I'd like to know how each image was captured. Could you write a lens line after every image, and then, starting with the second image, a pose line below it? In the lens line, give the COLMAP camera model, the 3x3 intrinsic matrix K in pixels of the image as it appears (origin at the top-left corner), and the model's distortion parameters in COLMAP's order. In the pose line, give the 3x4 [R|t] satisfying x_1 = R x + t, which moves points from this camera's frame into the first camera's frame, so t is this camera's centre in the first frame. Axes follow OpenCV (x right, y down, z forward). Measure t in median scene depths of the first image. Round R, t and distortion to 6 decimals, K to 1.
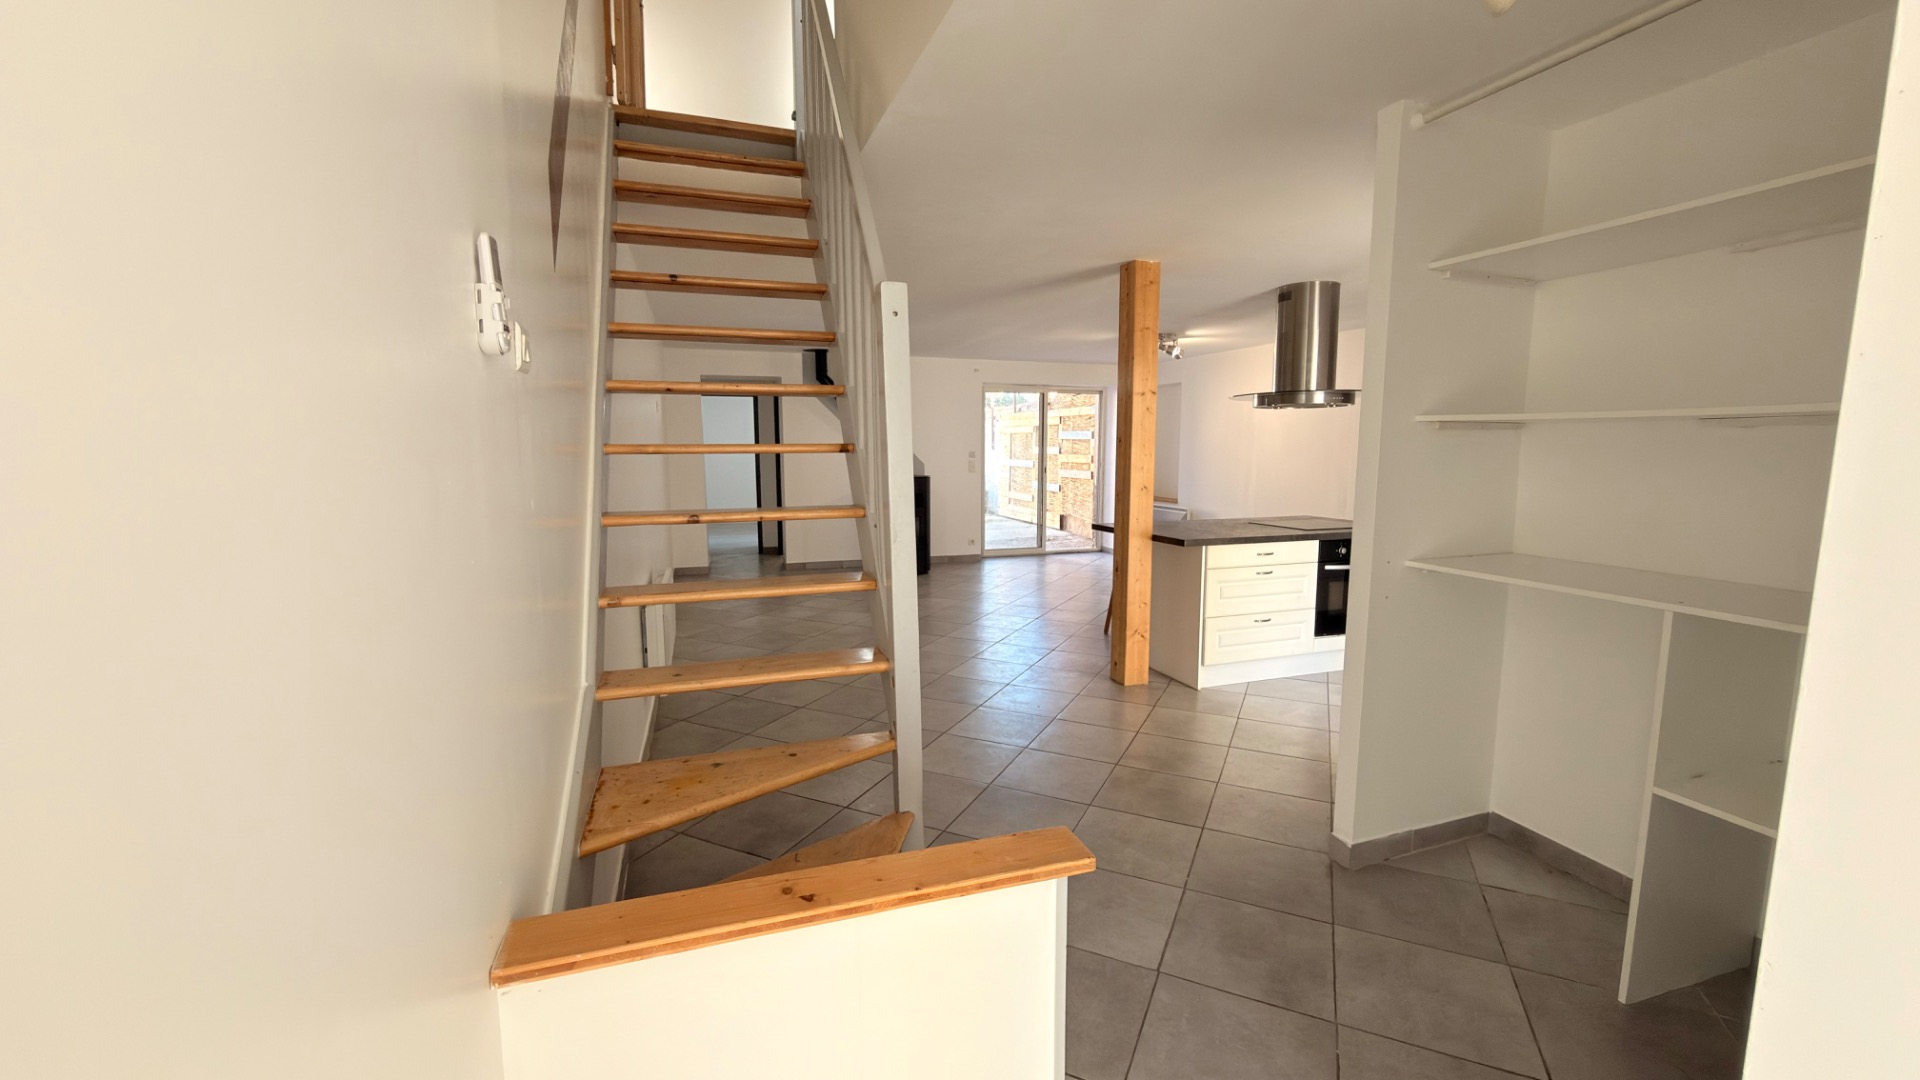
lens RADIAL K [[761.2, 0, 960.0], [0, 761.2, 540.0], [0, 0, 1]] dist [-0.000577, -0.000122]
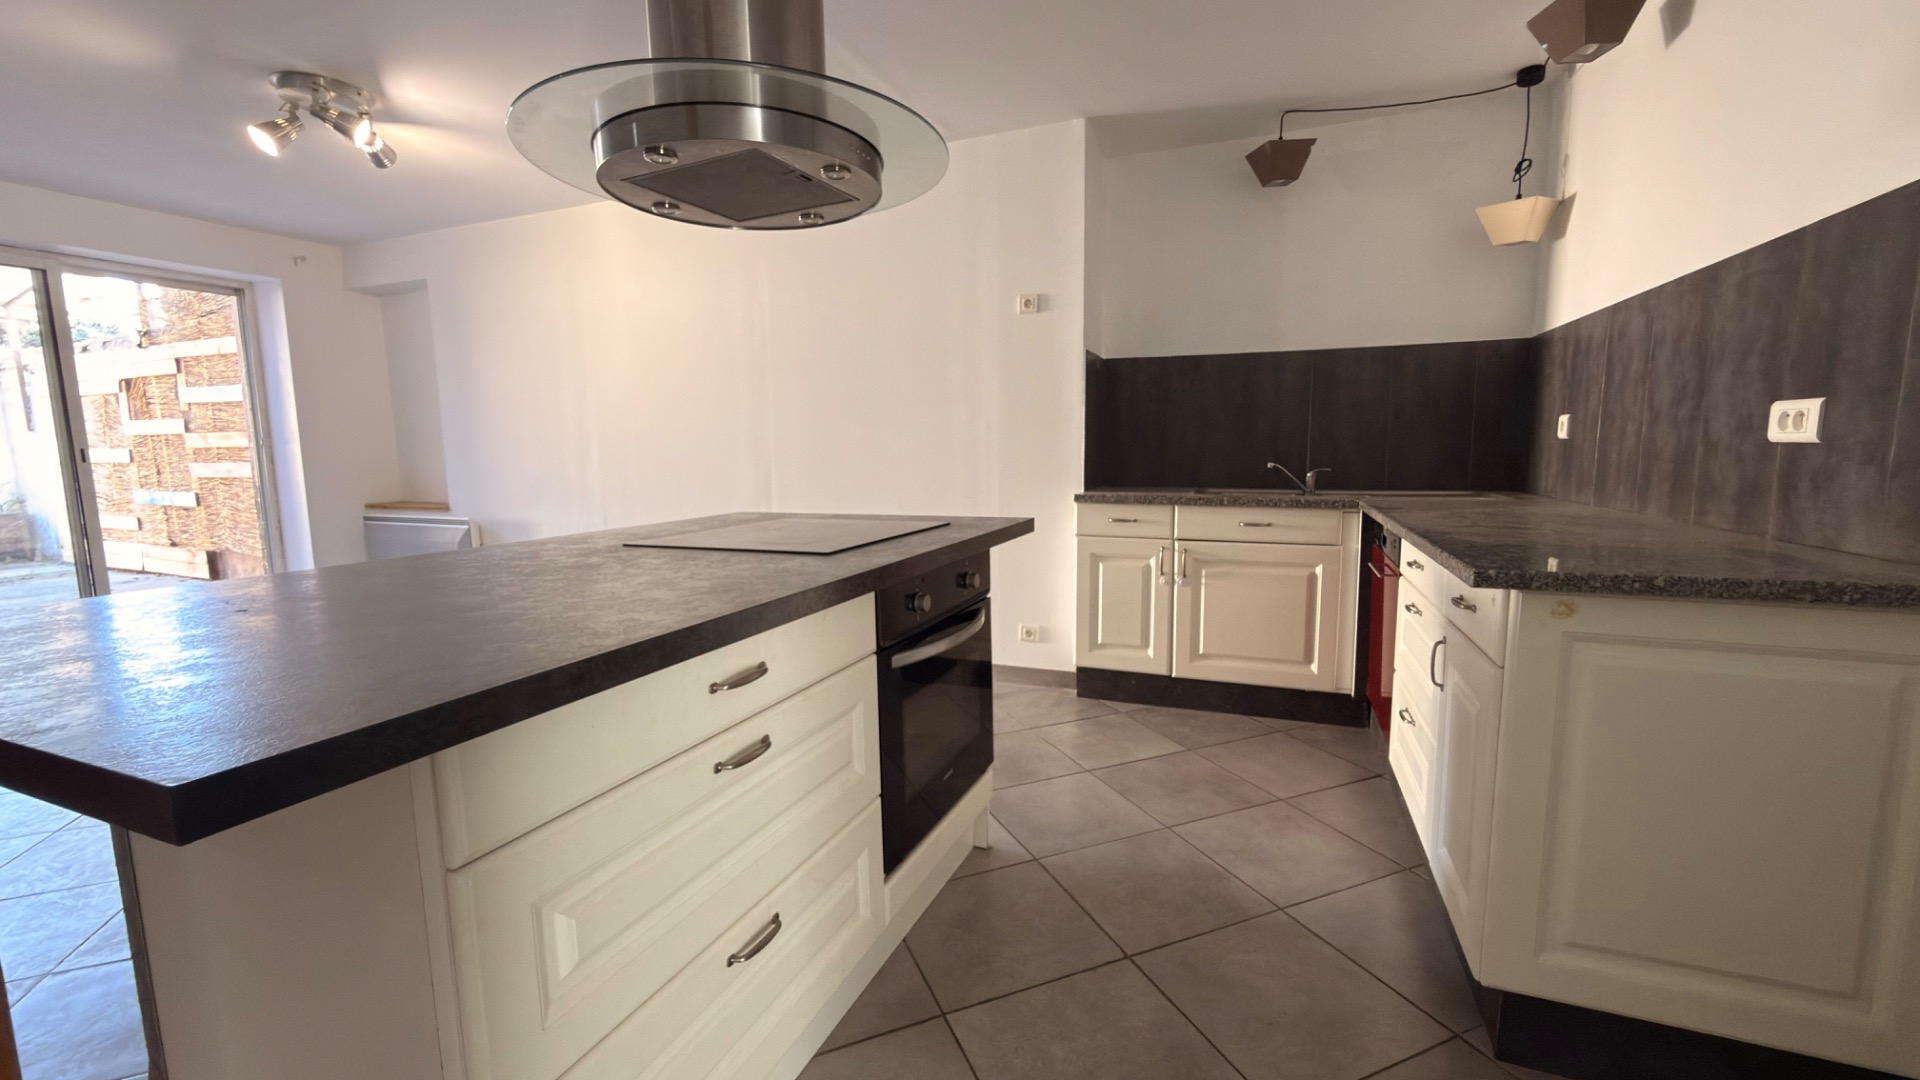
lens RADIAL K [[761.2, 0, 960.0], [0, 761.2, 540.0], [0, 0, 1]] dist [-0.000577, -0.000122]
pose [[0.674014, -0.099572, 0.731977, 0.133334], [0.102386, 0.993903, 0.040924, -0.012874], [-0.731589, 0.047361, 0.680099, 0.374421]]
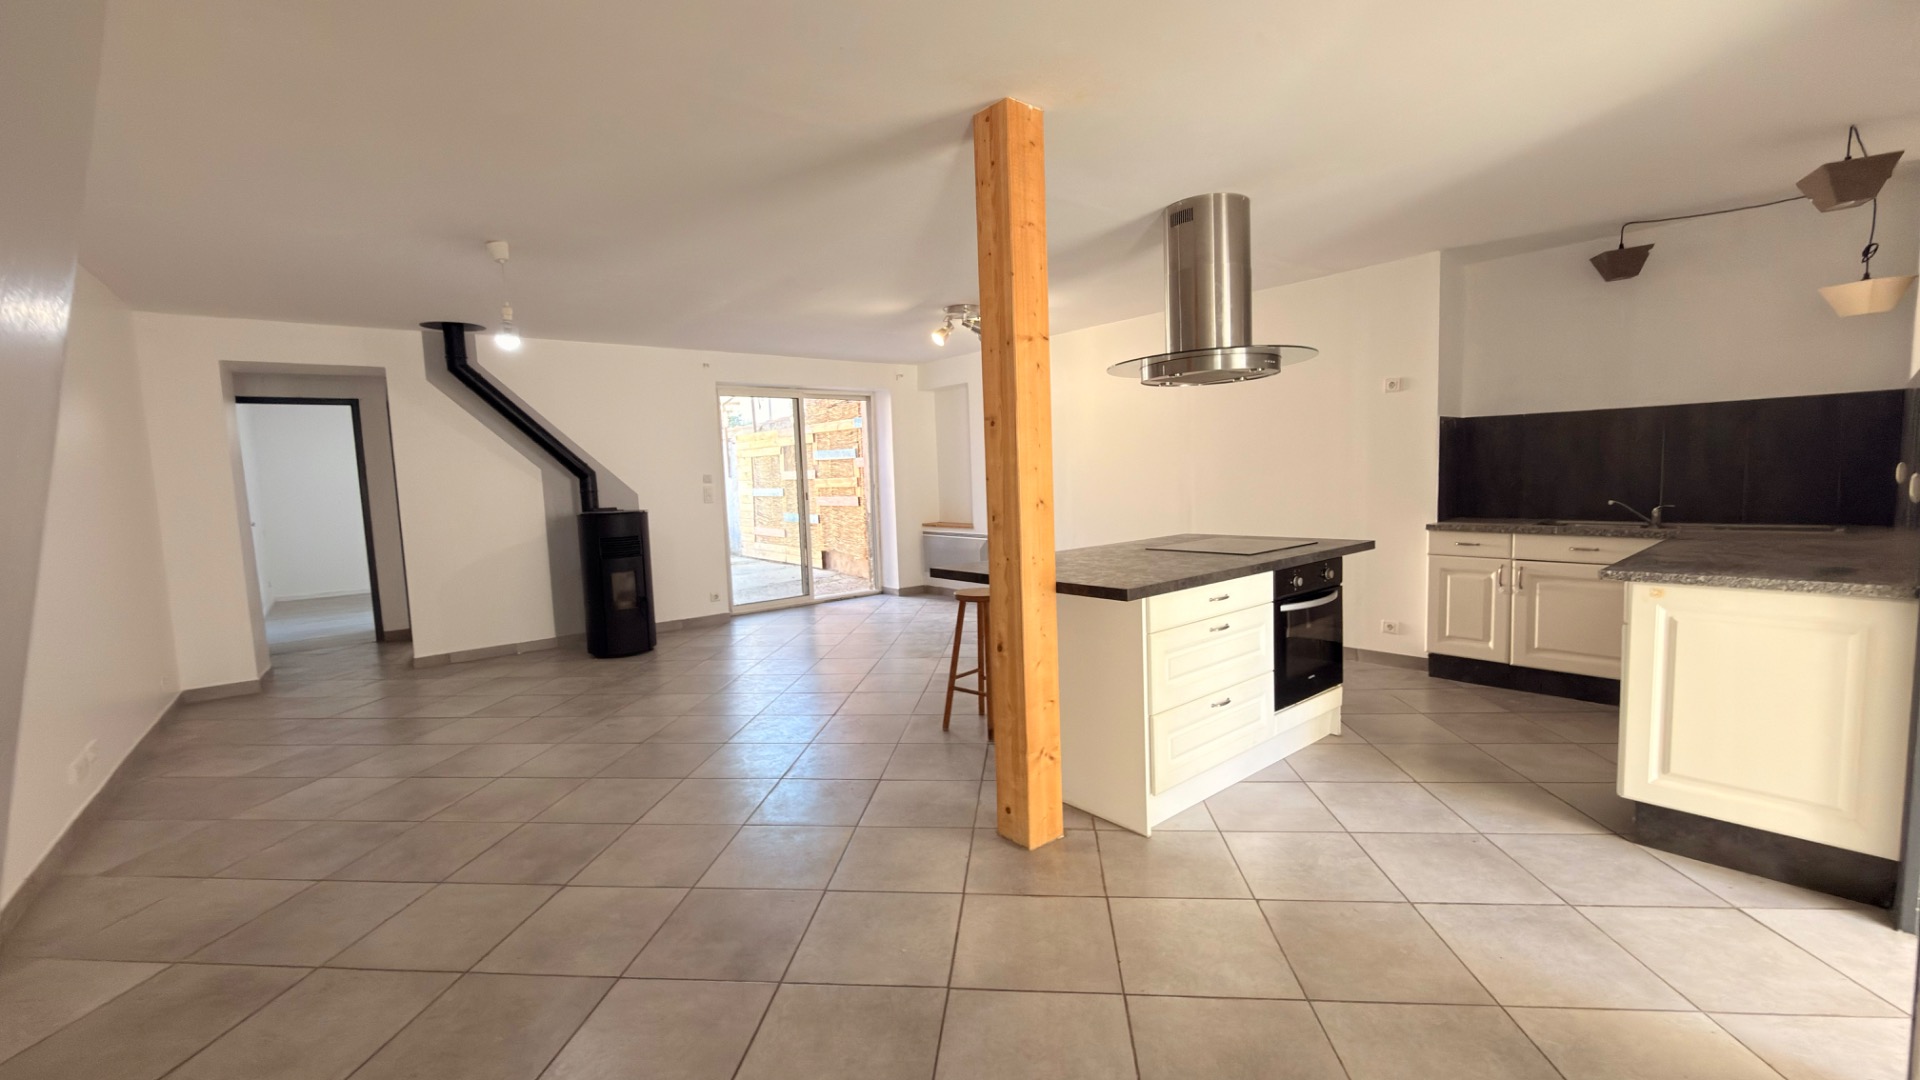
lens RADIAL K [[761.2, 0, 960.0], [0, 761.2, 540.0], [0, 0, 1]] dist [-0.000577, -0.000122]
pose [[0.940346, -0.064091, 0.334127, -0.004237], [0.077917, 0.996563, -0.028130, -0.013510], [-0.331176, 0.052486, 0.942108, 0.224909]]
